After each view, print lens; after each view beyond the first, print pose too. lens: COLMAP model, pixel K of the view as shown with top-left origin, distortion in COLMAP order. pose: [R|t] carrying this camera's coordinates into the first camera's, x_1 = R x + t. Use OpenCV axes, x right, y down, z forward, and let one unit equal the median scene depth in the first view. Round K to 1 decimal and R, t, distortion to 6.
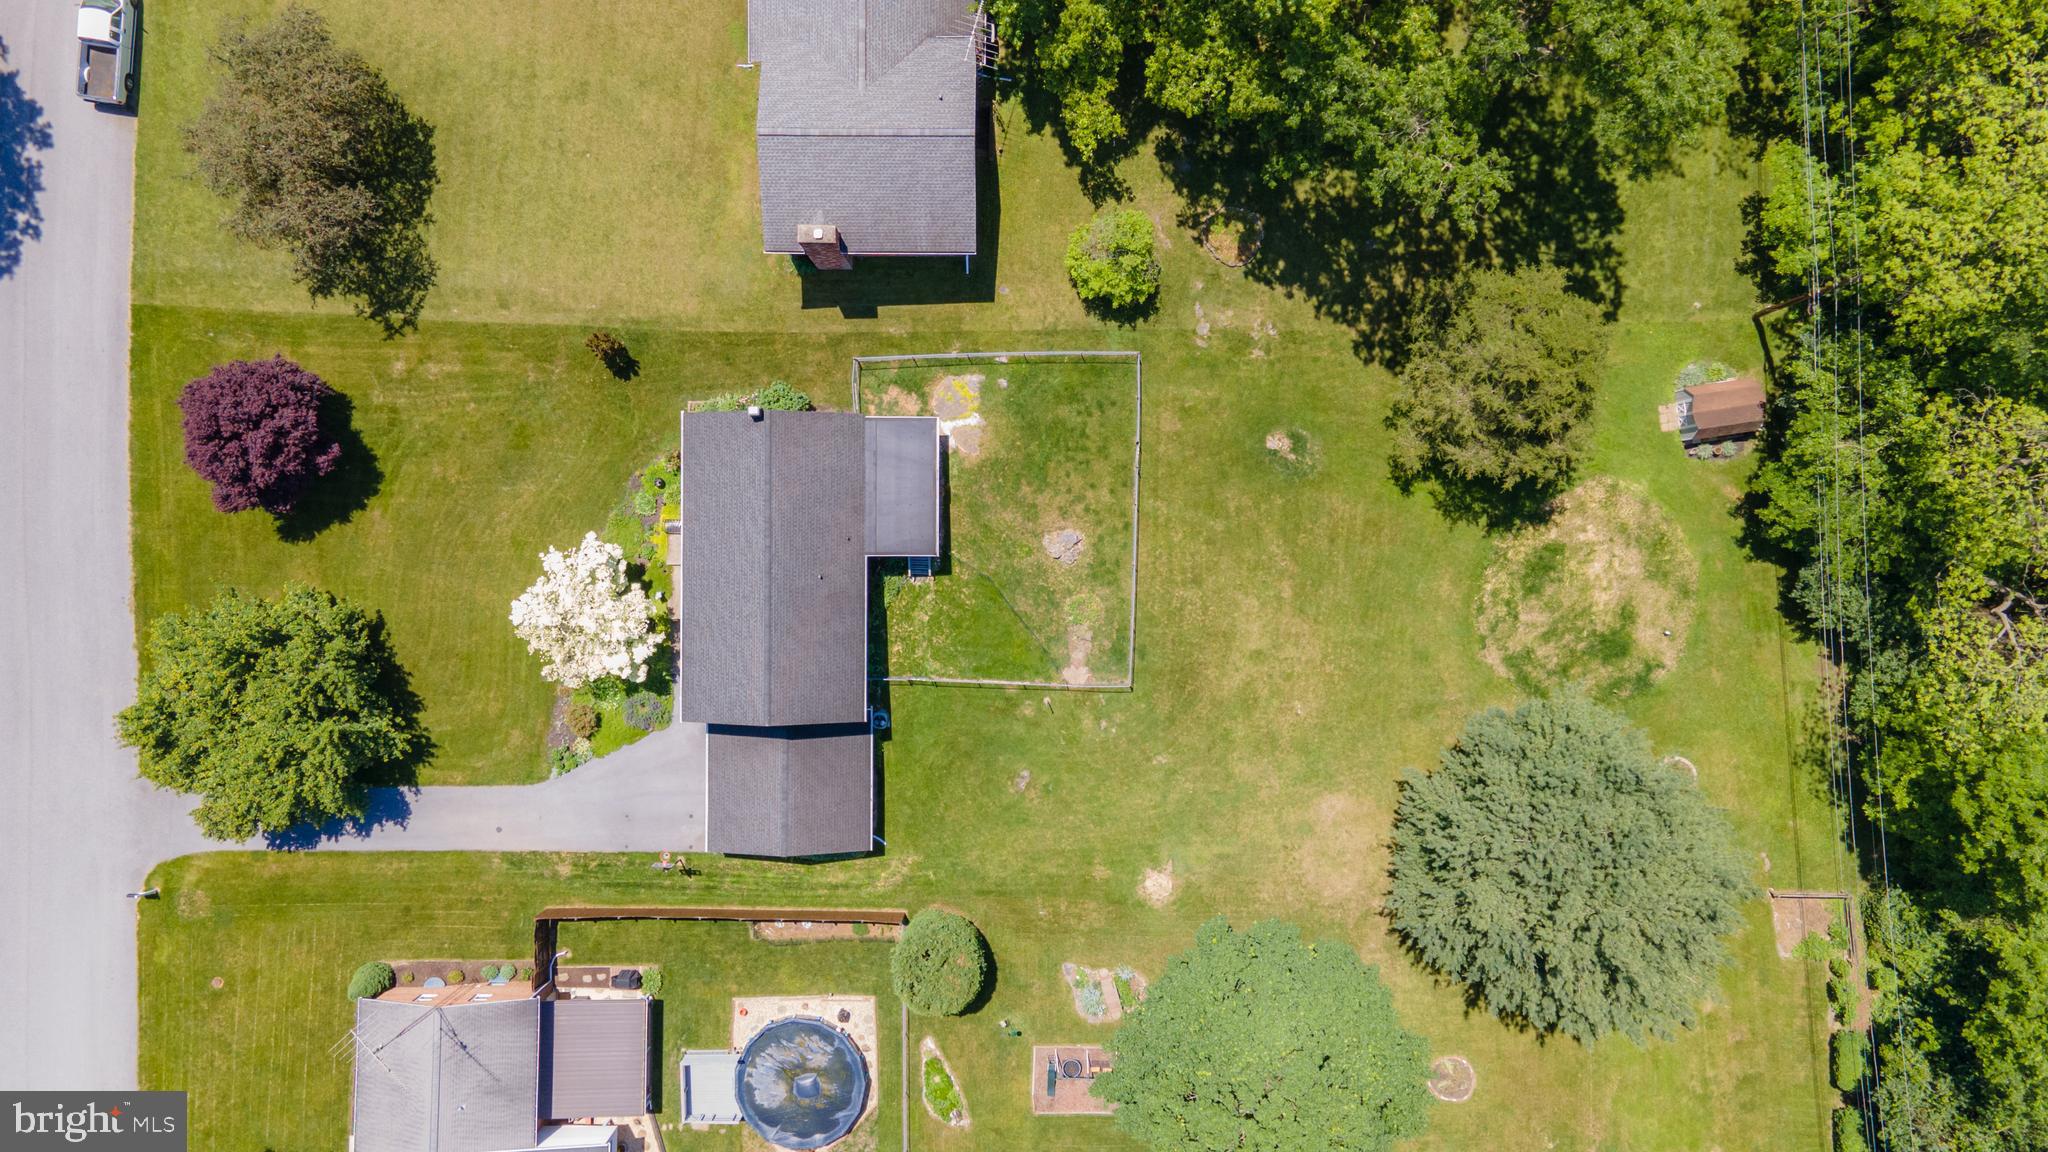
lens RADIAL K [[1489.5, 0, 1012.9], [0, 1489.5, 548.9], [0, 0, 1]] dist [0.084090, 0.003699]
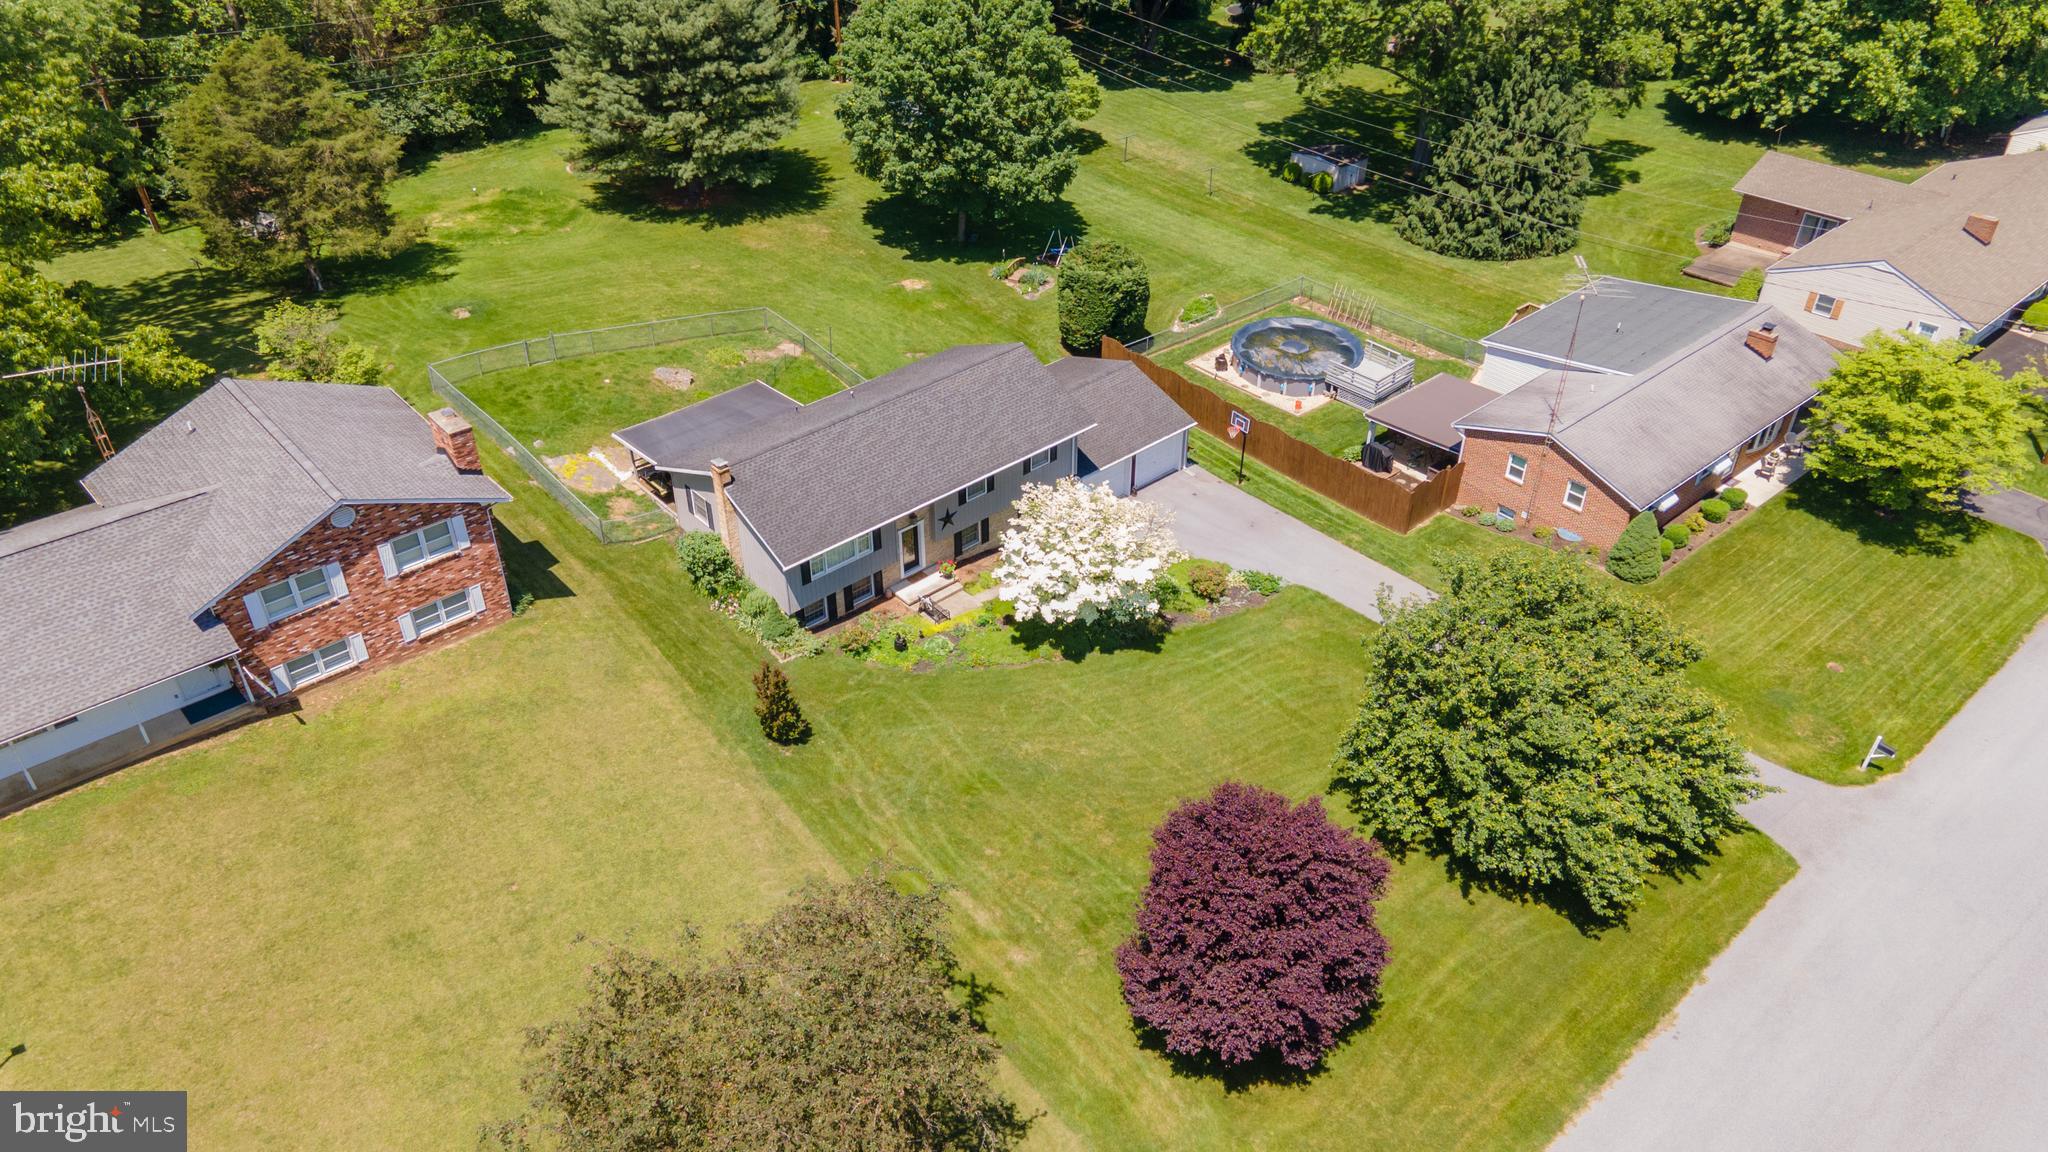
lens RADIAL K [[1489.5, 0, 1012.9], [0, 1489.5, 548.9], [0, 0, 1]] dist [0.084090, 0.003699]
pose [[-0.661231, -0.423050, 0.619518, -0.690265], [0.750014, -0.390322, 0.533974, -0.364883], [0.015913, 0.817727, 0.575386, 0.549114]]
